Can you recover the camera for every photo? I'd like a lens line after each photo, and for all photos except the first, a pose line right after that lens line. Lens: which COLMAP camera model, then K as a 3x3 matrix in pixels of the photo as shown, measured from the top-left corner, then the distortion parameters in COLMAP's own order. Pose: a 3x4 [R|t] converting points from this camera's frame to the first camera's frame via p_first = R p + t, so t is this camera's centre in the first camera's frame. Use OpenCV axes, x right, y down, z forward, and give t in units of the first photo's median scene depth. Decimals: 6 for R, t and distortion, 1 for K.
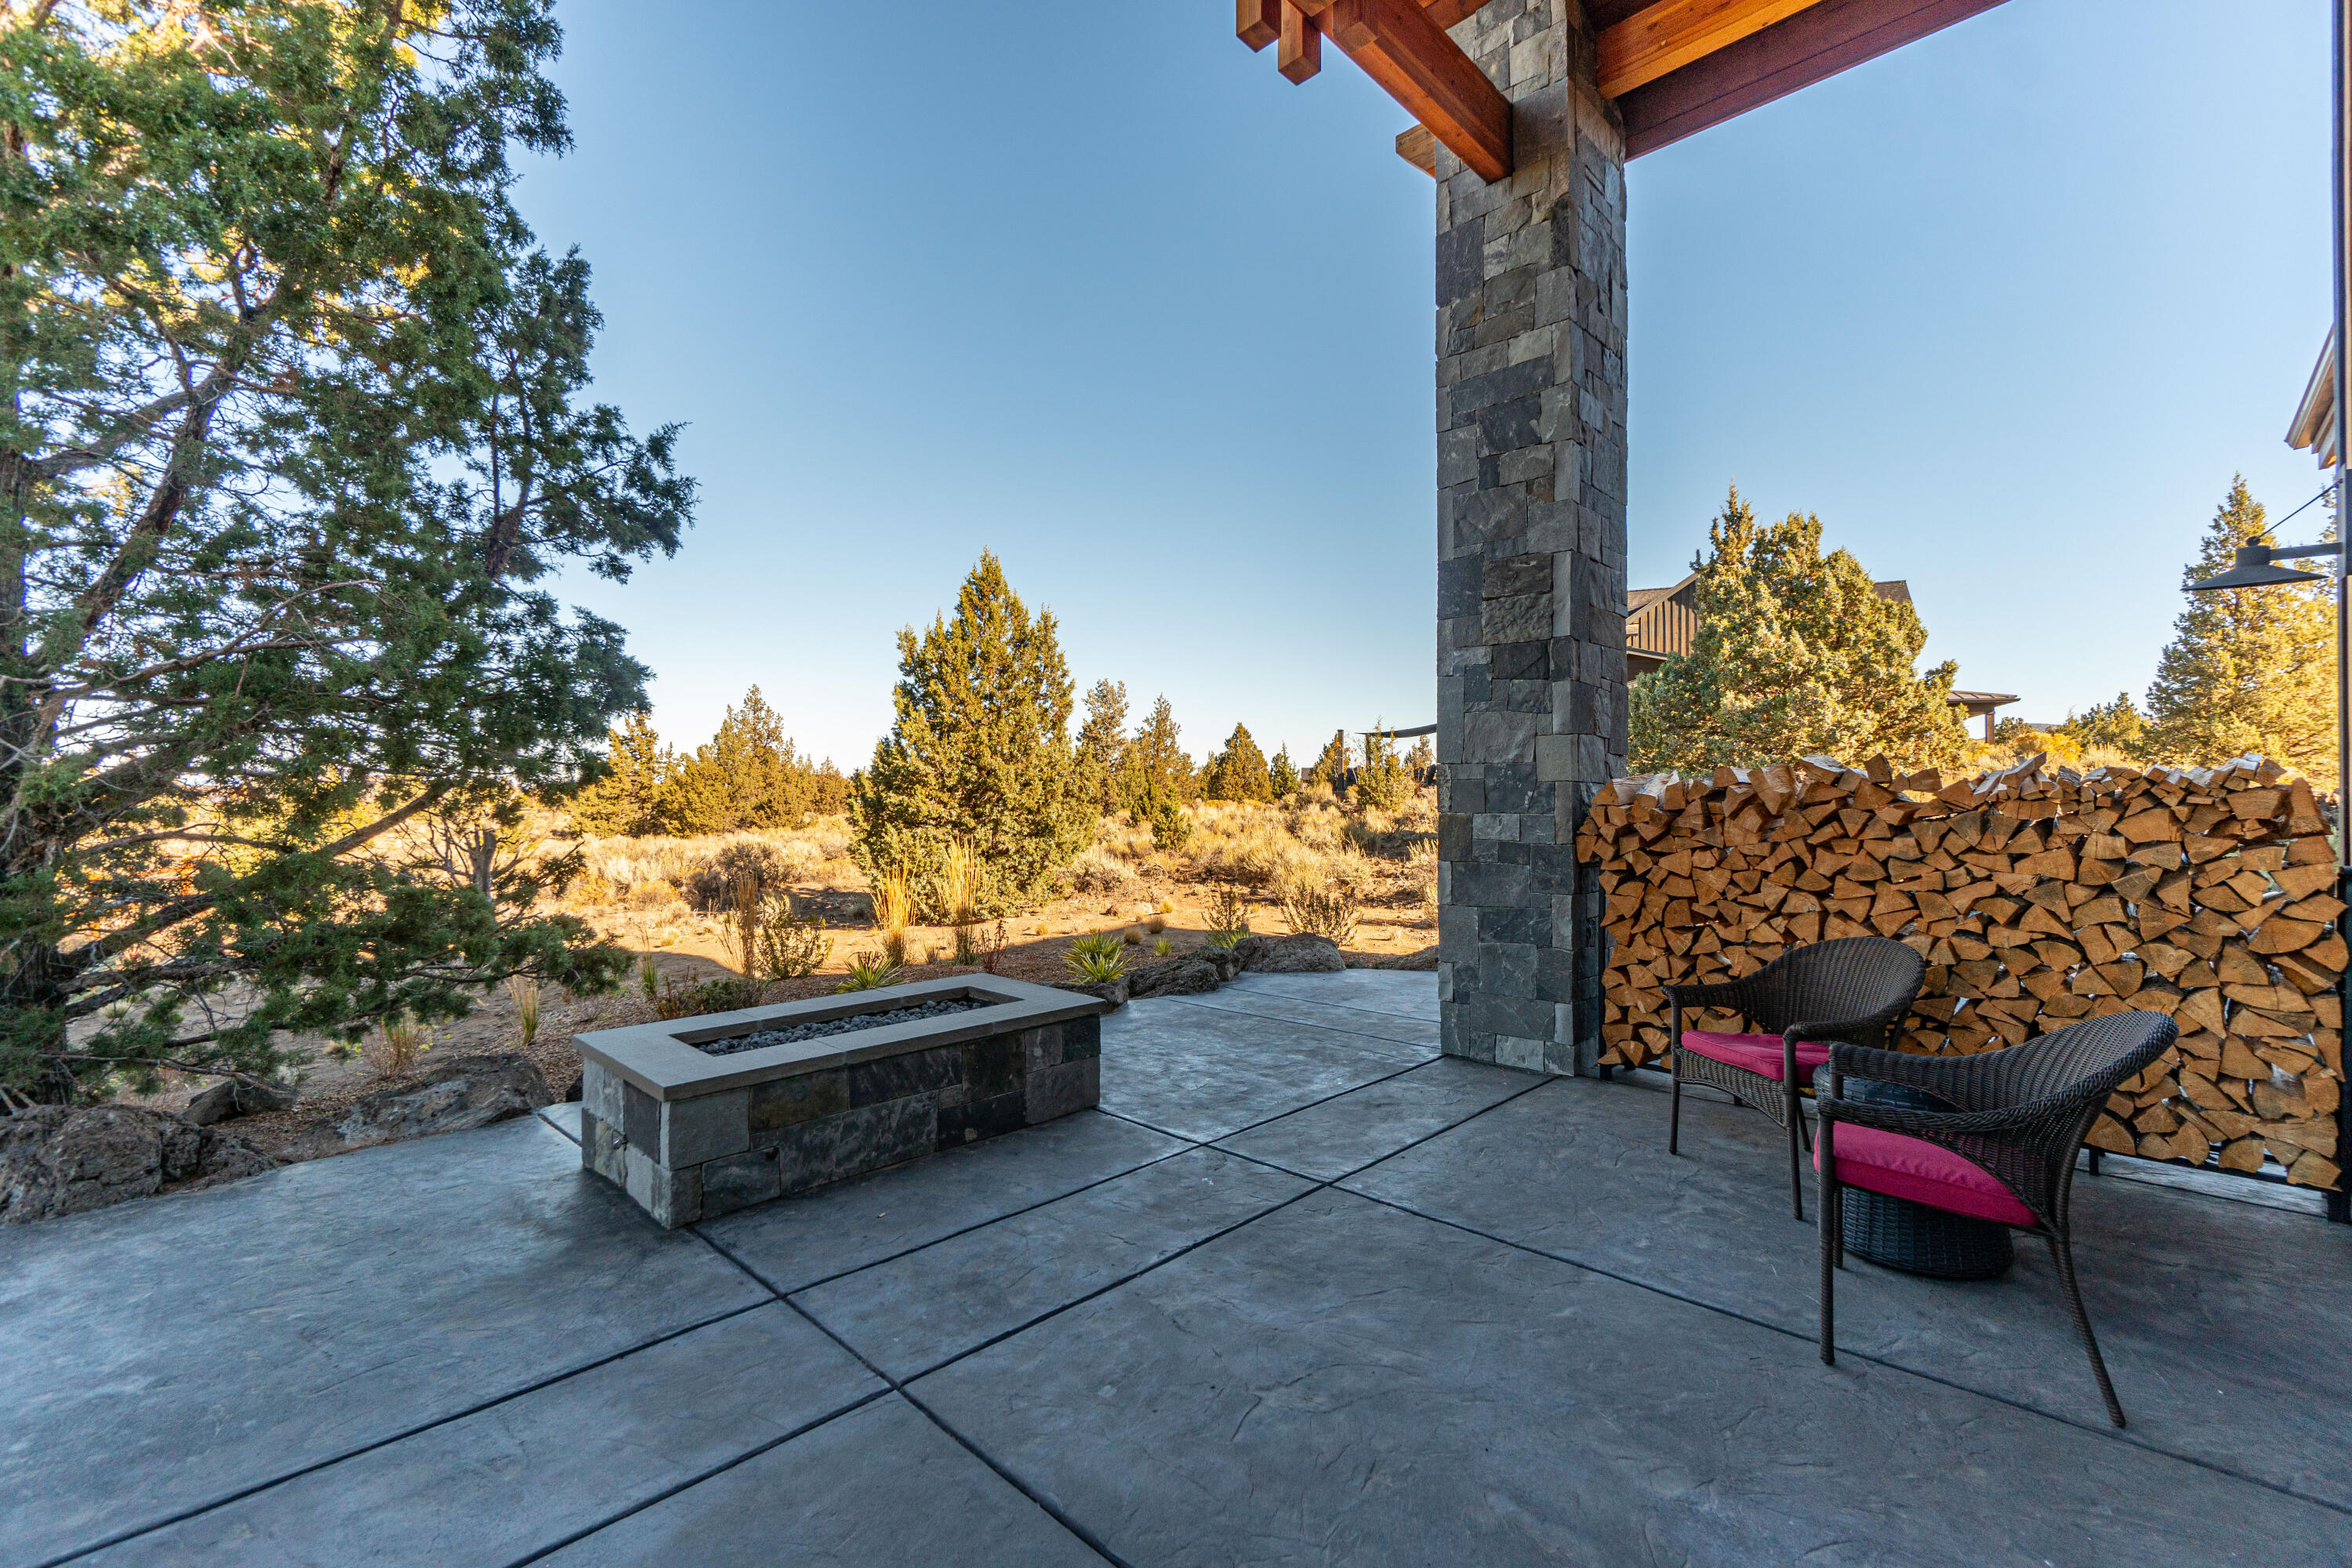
lens RADIAL K [[1007.0, 0, 1180.6], [0, 1007.0, 782.8], [0, 0, 1]] dist [-0.004241, 0.000098]
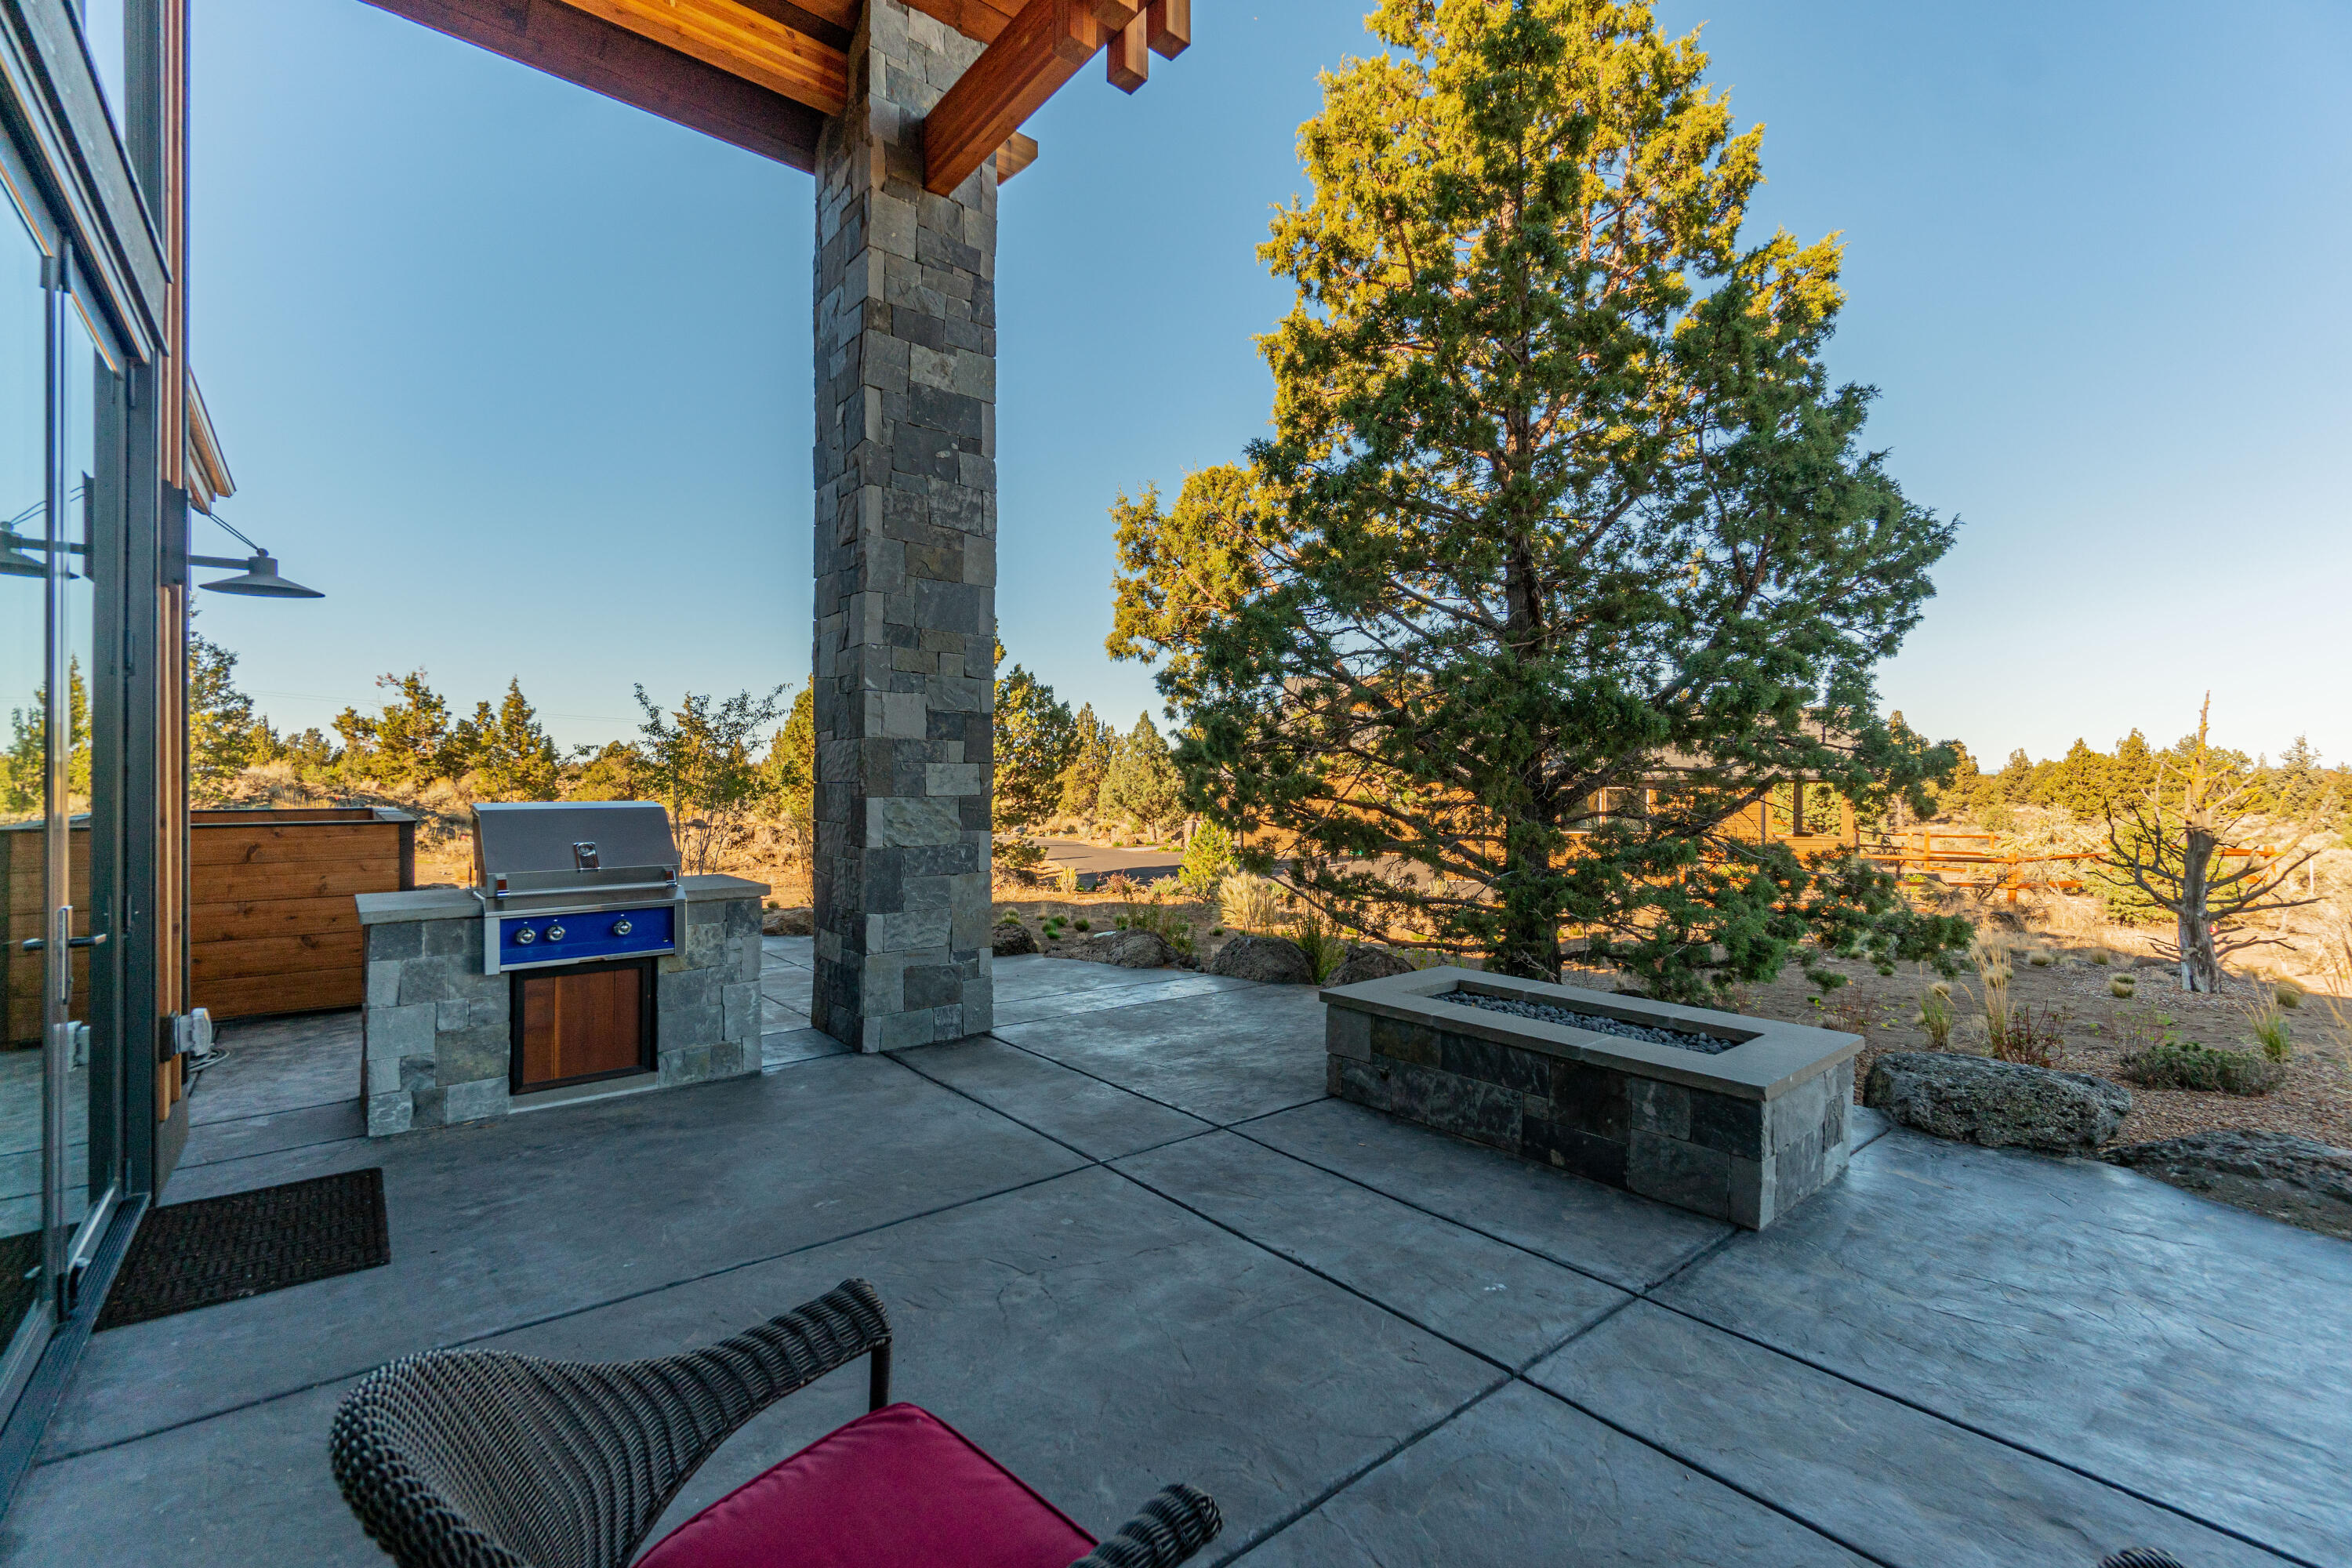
lens RADIAL K [[1007.0, 0, 1180.6], [0, 1007.0, 782.8], [0, 0, 1]] dist [-0.004241, 0.000098]
pose [[-0.106184, 0.001803, -0.994345, 0.671072], [0.007350, 0.999972, 0.001029, 0.001335], [0.994319, -0.007200, -0.106194, 0.683221]]
